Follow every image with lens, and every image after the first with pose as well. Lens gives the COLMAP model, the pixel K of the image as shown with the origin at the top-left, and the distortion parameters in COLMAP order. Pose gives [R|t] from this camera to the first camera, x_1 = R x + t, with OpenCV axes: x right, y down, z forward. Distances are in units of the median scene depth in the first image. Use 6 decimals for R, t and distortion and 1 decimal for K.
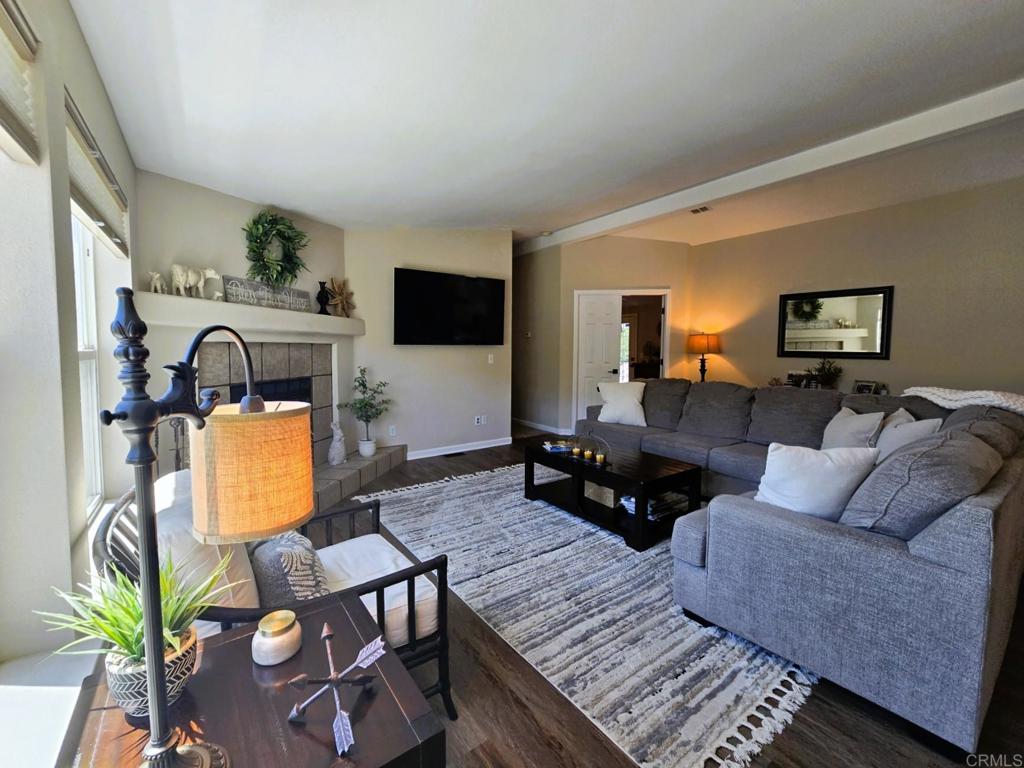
lens RADIAL K [[426.8, 0, 509.8], [0, 426.8, 373.3], [0, 0, 1]] dist [-0.014195, -0.000125]
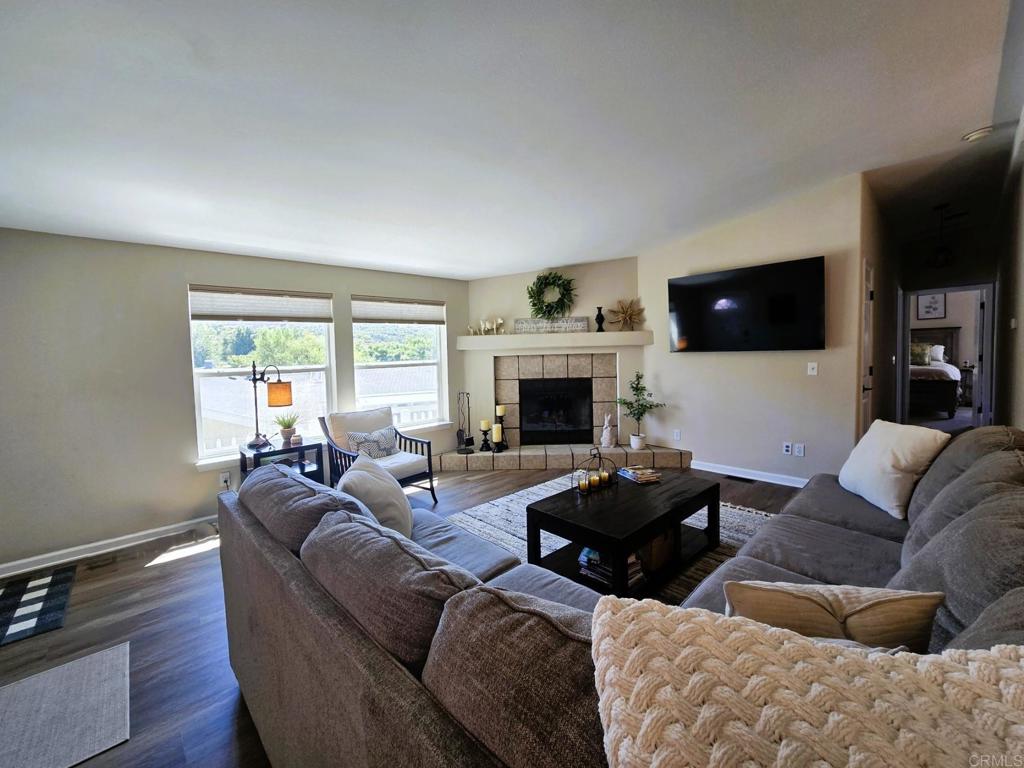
lens RADIAL K [[422.0, 0, 509.1], [0, 422.0, 370.2], [0, 0, 1]] dist [-0.014116, 0.005177]
pose [[0.129464, 0.040575, -0.990754, 0.870412], [-0.031464, 0.998827, 0.036794, -0.060228], [0.991085, 0.026410, 0.130589, 0.577852]]
